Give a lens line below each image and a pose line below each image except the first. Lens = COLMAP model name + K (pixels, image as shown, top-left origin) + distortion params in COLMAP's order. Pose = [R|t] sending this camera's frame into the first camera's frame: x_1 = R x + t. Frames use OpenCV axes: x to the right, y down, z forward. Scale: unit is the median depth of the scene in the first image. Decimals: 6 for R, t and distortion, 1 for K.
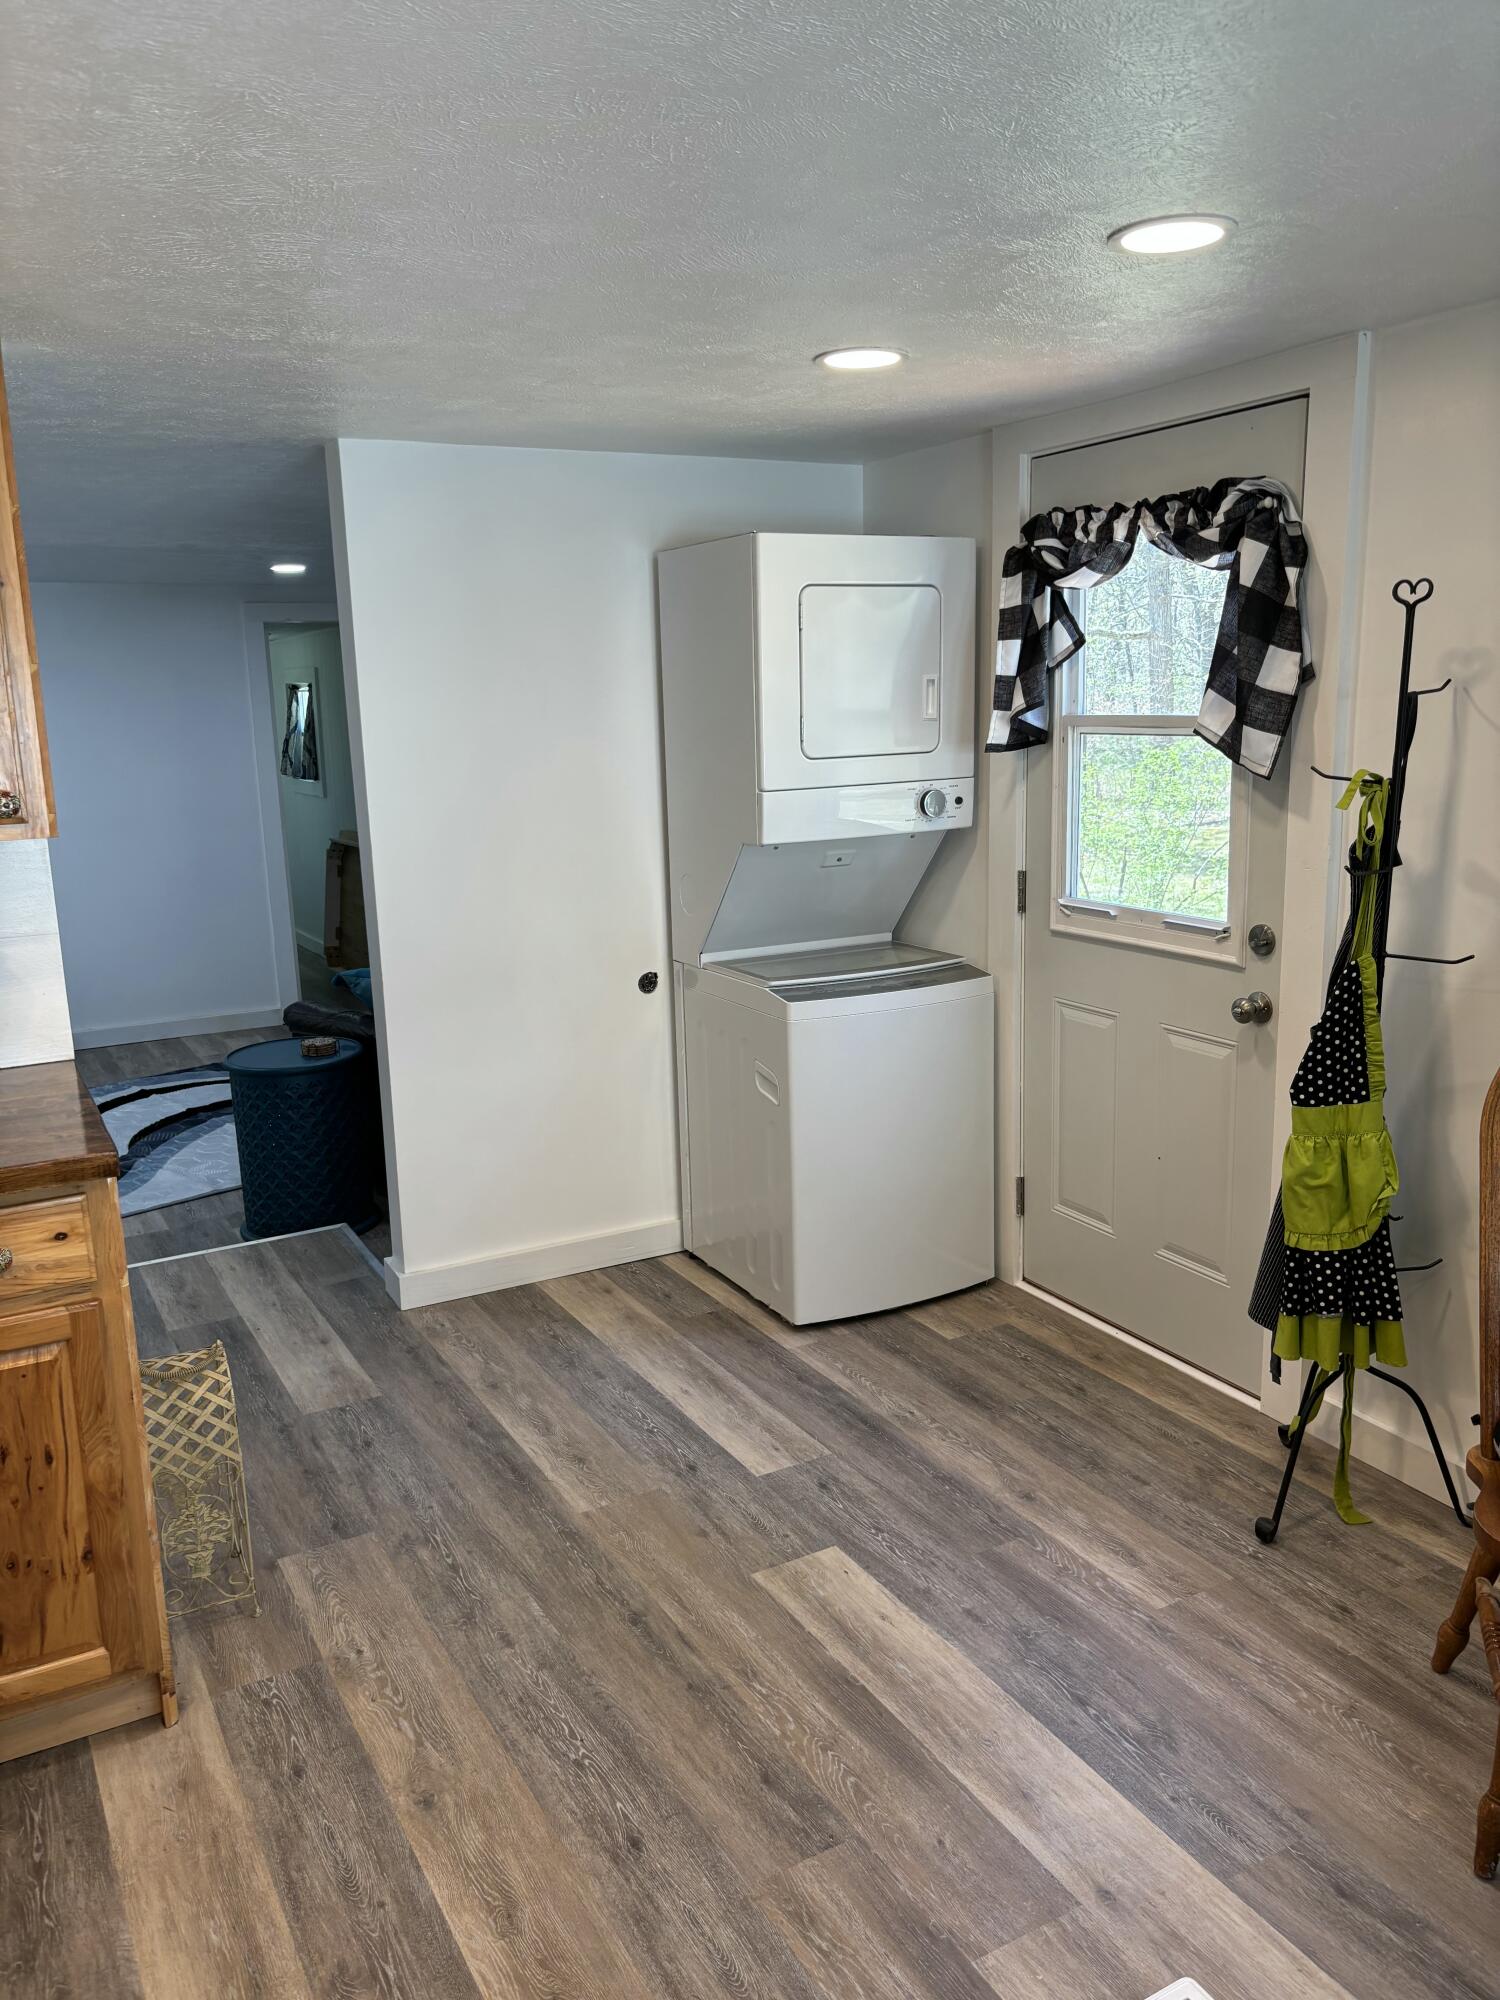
lens RADIAL K [[1509.6, 0, 733.5], [0, 1509.6, 1007.5], [0, 0, 1]] dist [0.000202, -0.008358]
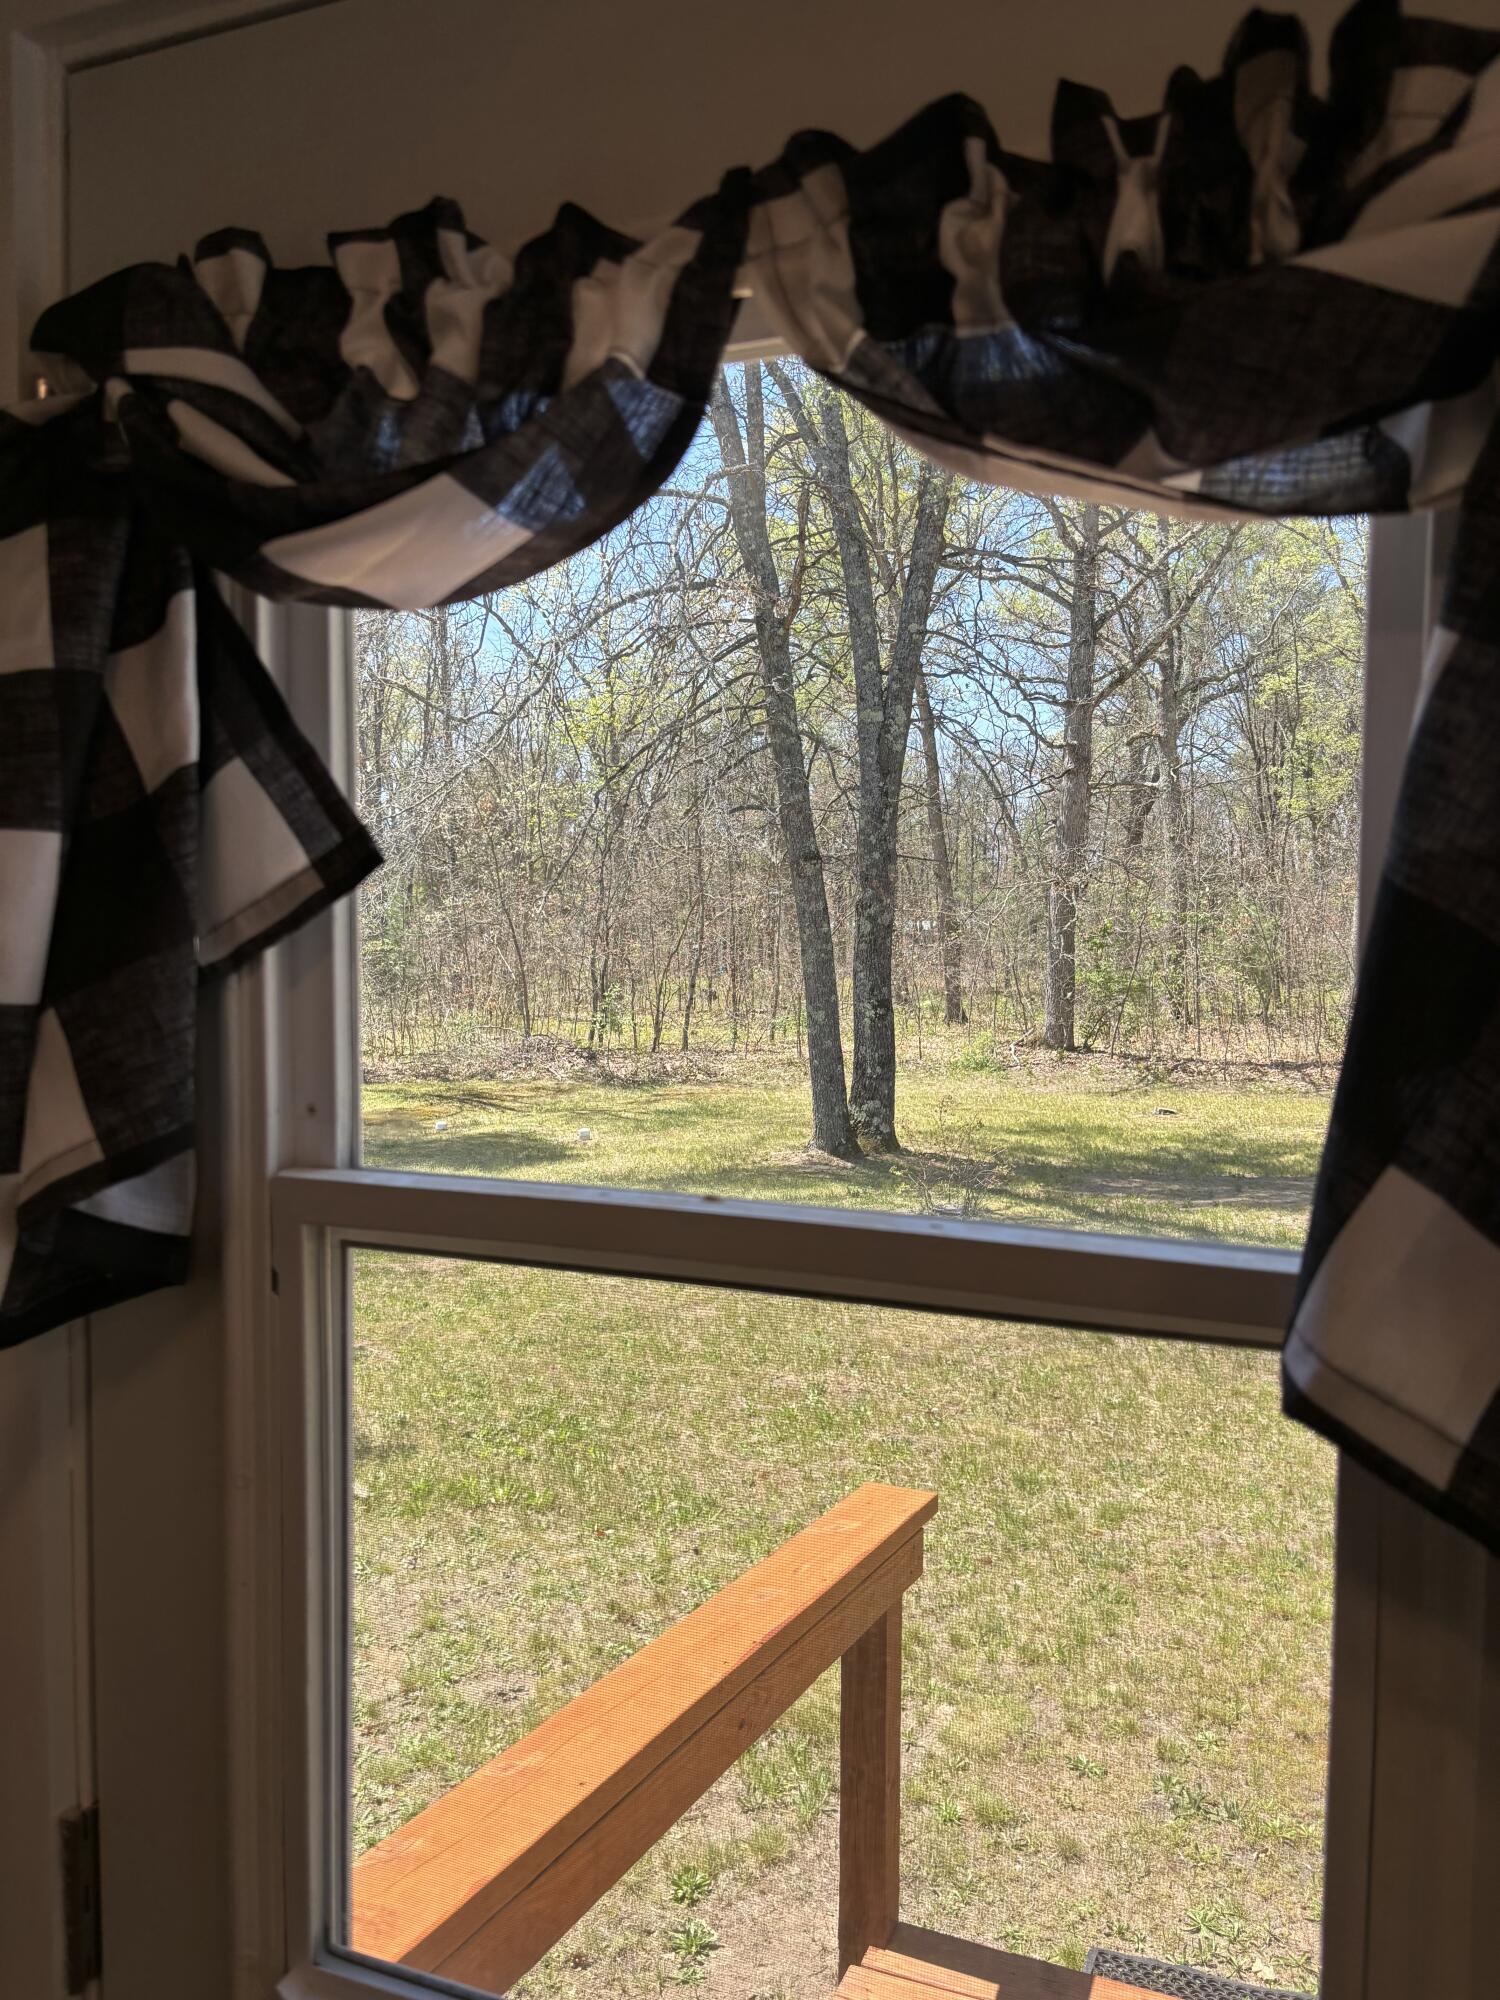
lens RADIAL K [[1487.2, 0, 750.5], [0, 1487.2, 1035.0], [0, 0, 1]] dist [-0.003110, -0.003515]
pose [[0.765405, -0.008090, 0.643498, 0.157925], [0.097727, 0.989786, -0.103796, -0.222493], [-0.636086, 0.142333, 0.758377, 0.945058]]
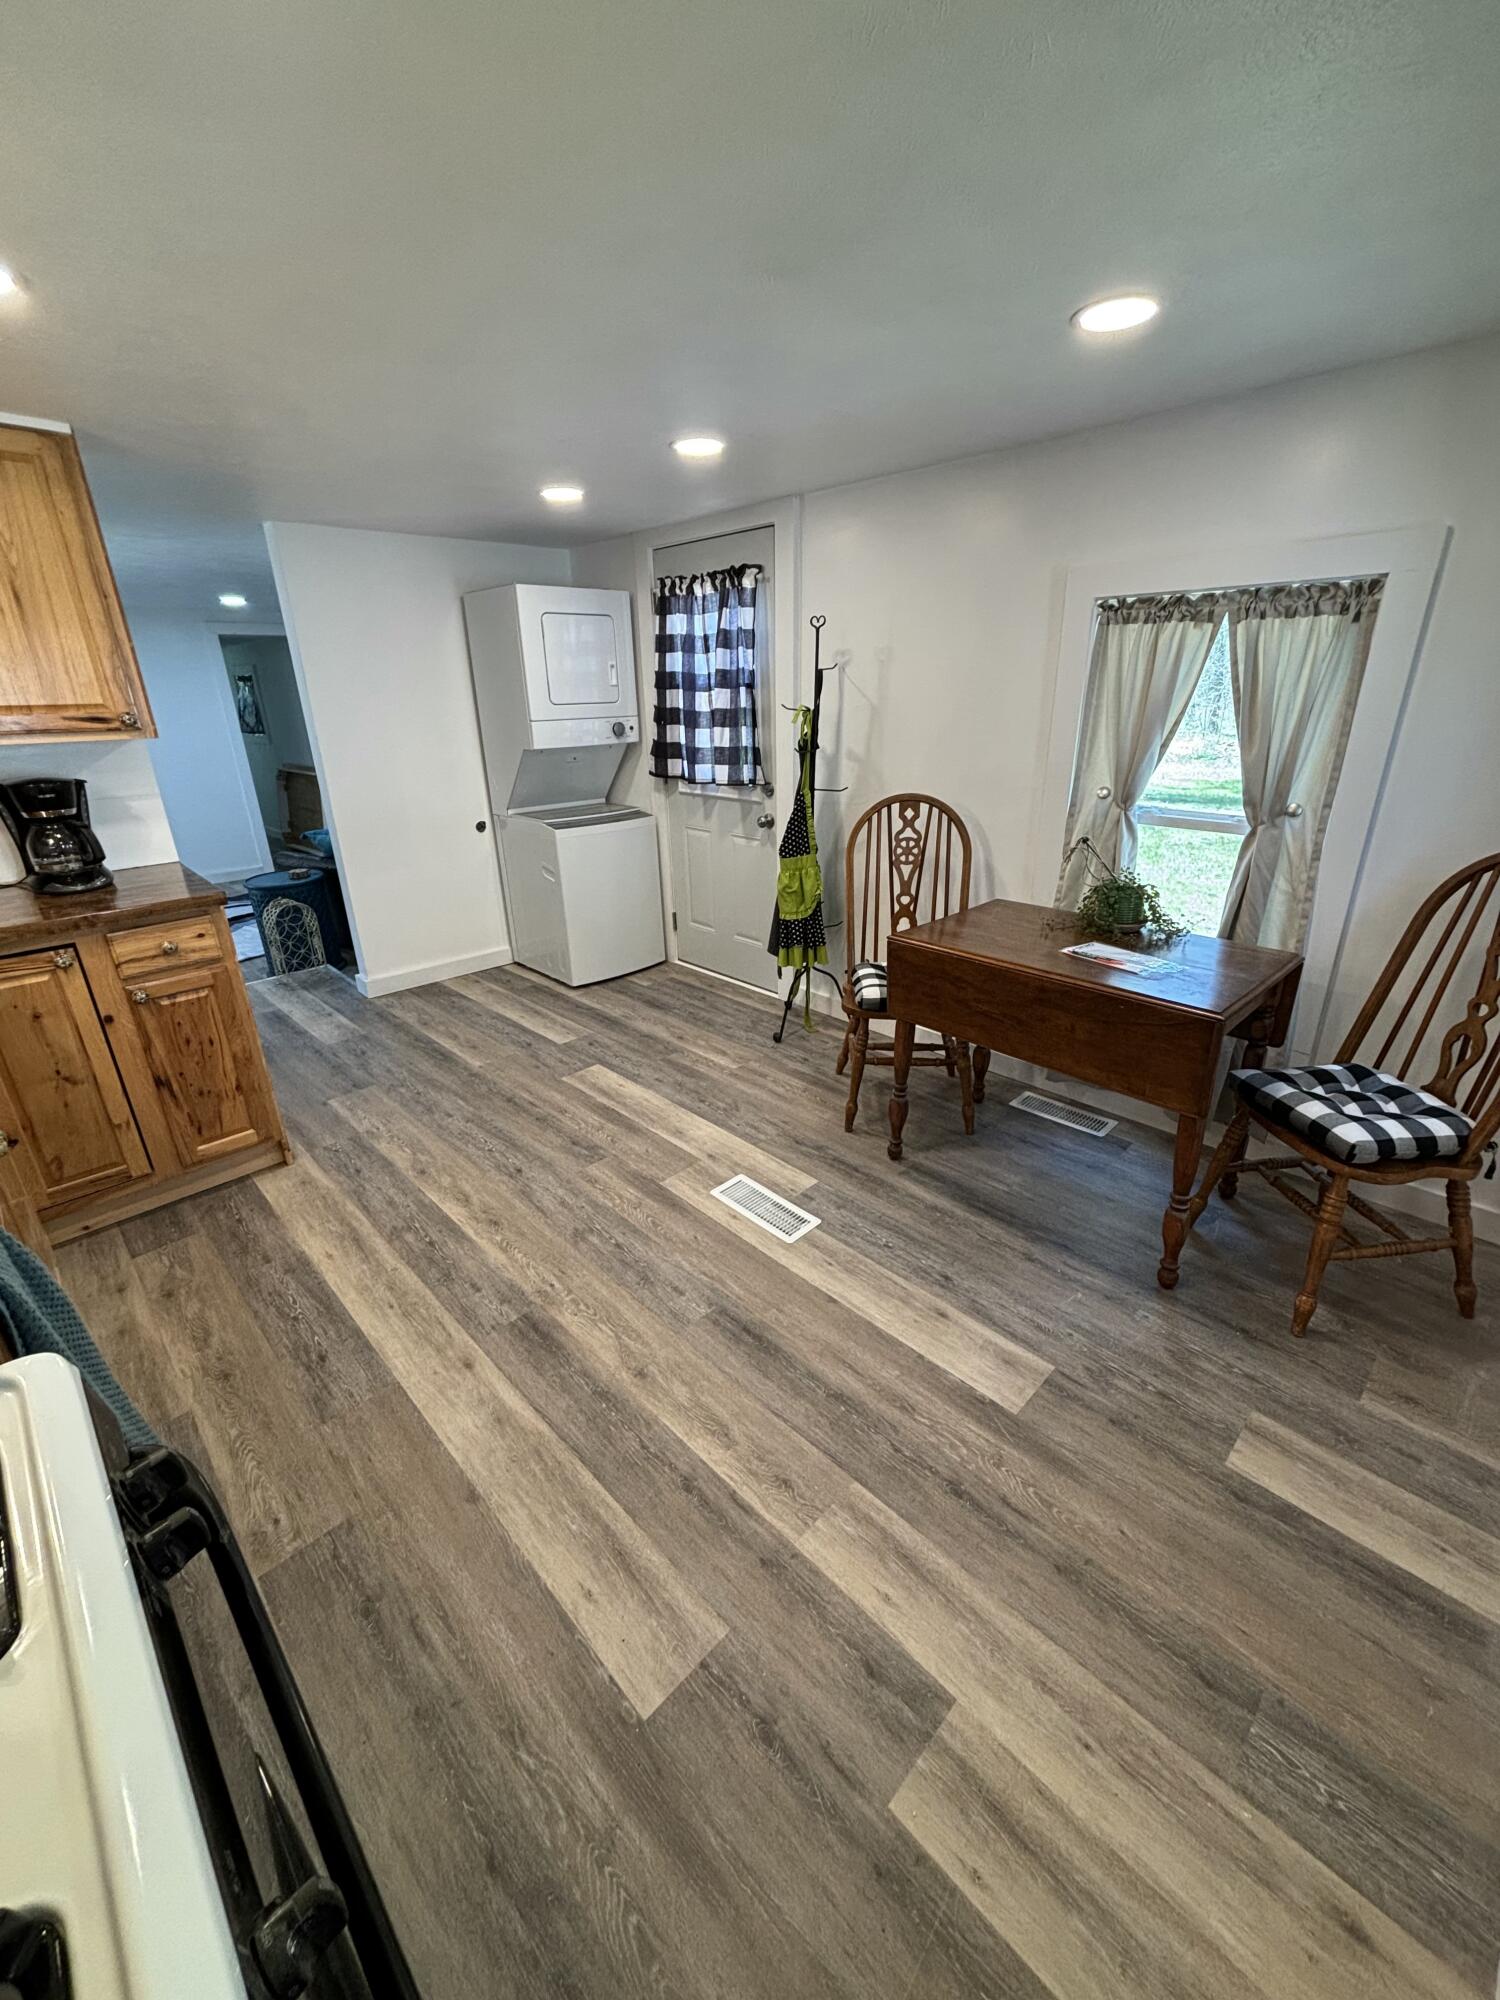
lens RADIAL K [[808.3, 0, 755.7], [0, 808.3, 1004.6], [0, 0, 1]] dist [0.011998, -0.000101]
pose [[0.962375, -0.092737, 0.255410, -0.005651], [0.048204, 0.983316, 0.175403, 0.063051], [-0.267415, -0.156492, 0.950789, -0.200702]]
